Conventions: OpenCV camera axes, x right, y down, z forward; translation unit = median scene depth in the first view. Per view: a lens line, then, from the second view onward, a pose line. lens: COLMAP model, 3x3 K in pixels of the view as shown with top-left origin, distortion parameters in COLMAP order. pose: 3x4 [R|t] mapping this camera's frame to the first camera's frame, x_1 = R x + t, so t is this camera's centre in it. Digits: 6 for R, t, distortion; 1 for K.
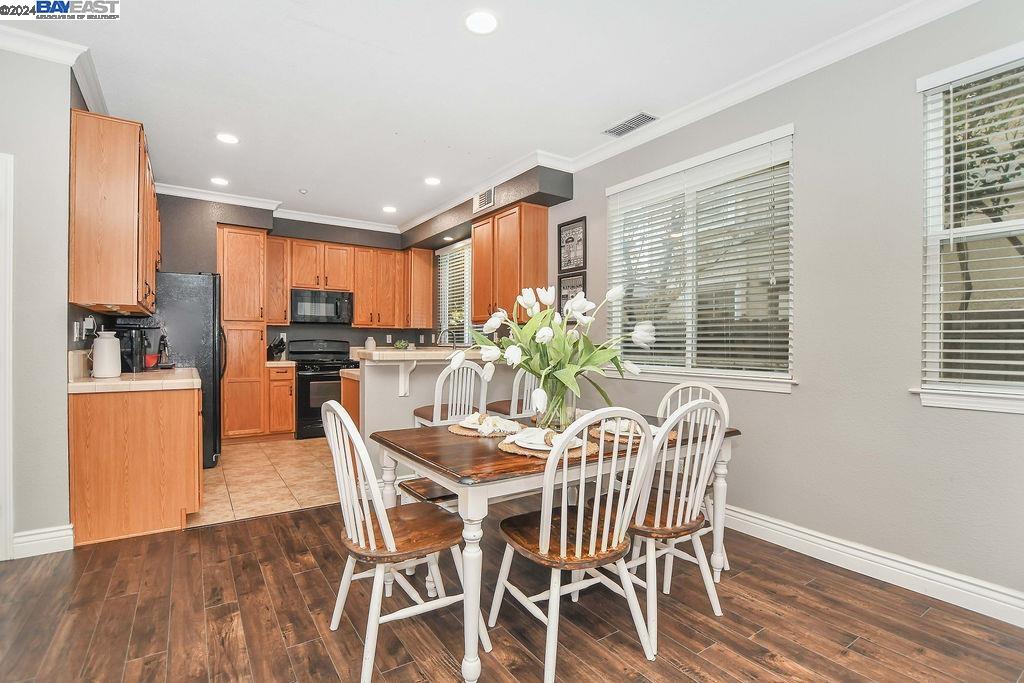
lens RADIAL K [[481.7, 0, 514.7], [0, 481.7, 345.4], [0, 0, 1]] dist [-0.027493, 0.004990]
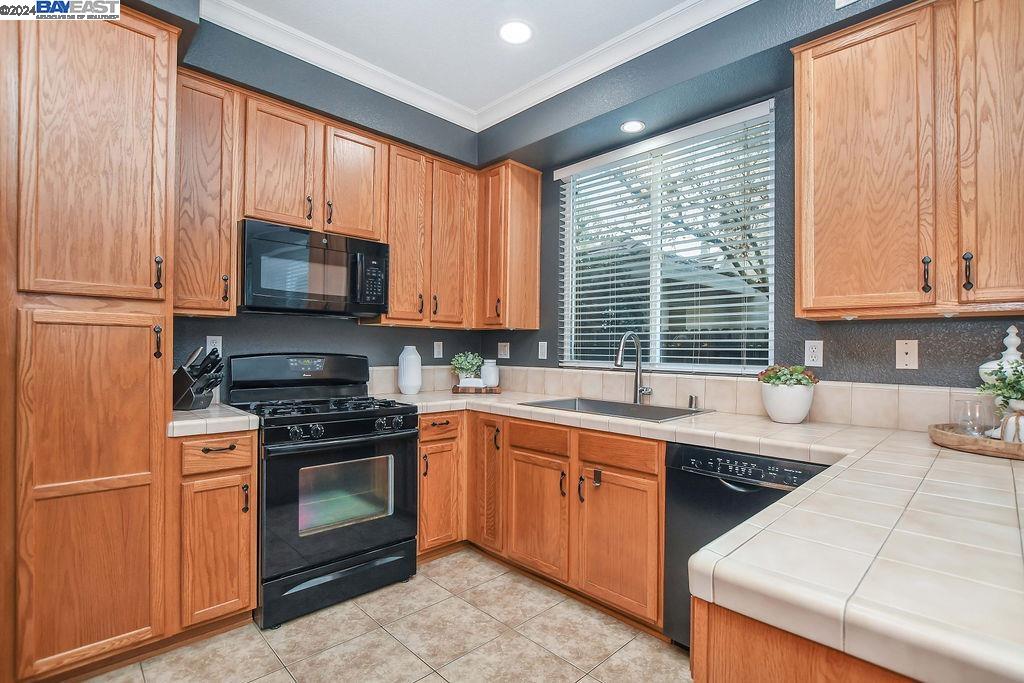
lens RADIAL K [[481.7, 0, 514.7], [0, 481.7, 345.4], [0, 0, 1]] dist [-0.027493, 0.004990]
pose [[0.984753, 0.006515, 0.173836, -0.333658], [-0.004735, 0.999932, -0.010650, -0.016599], [-0.173893, 0.009664, 0.984717, 0.617070]]
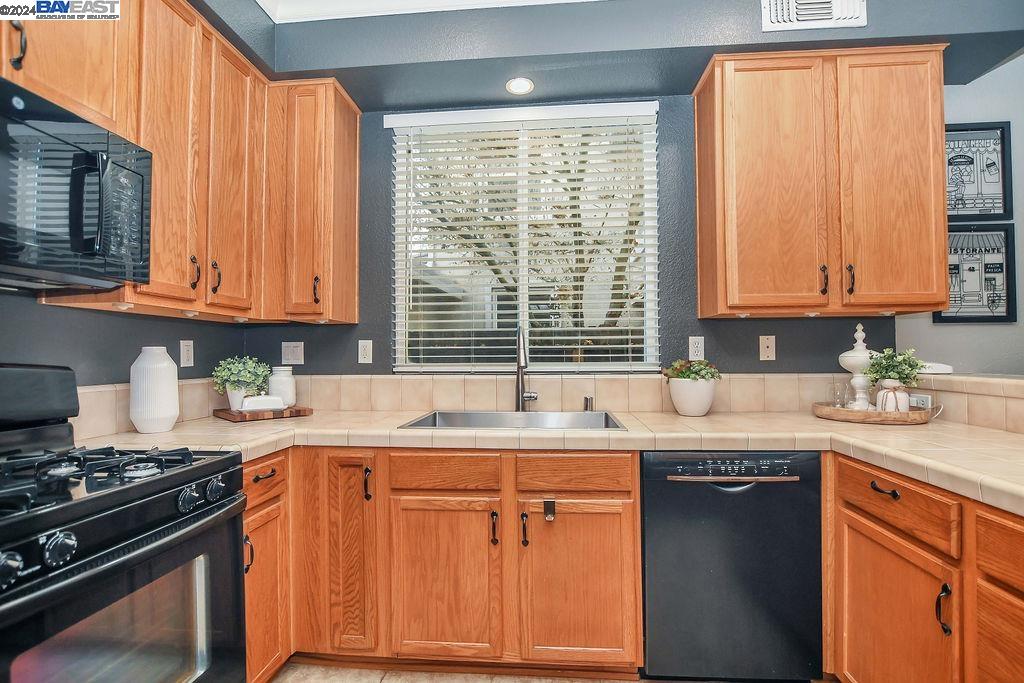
lens RADIAL K [[481.7, 0, 514.7], [0, 481.7, 345.4], [0, 0, 1]] dist [-0.027493, 0.004990]
pose [[0.635697, 0.003499, 0.771931, -0.446025], [0.014503, 0.999759, -0.016475, -0.013629], [-0.771802, 0.021669, 0.635493, 0.805790]]
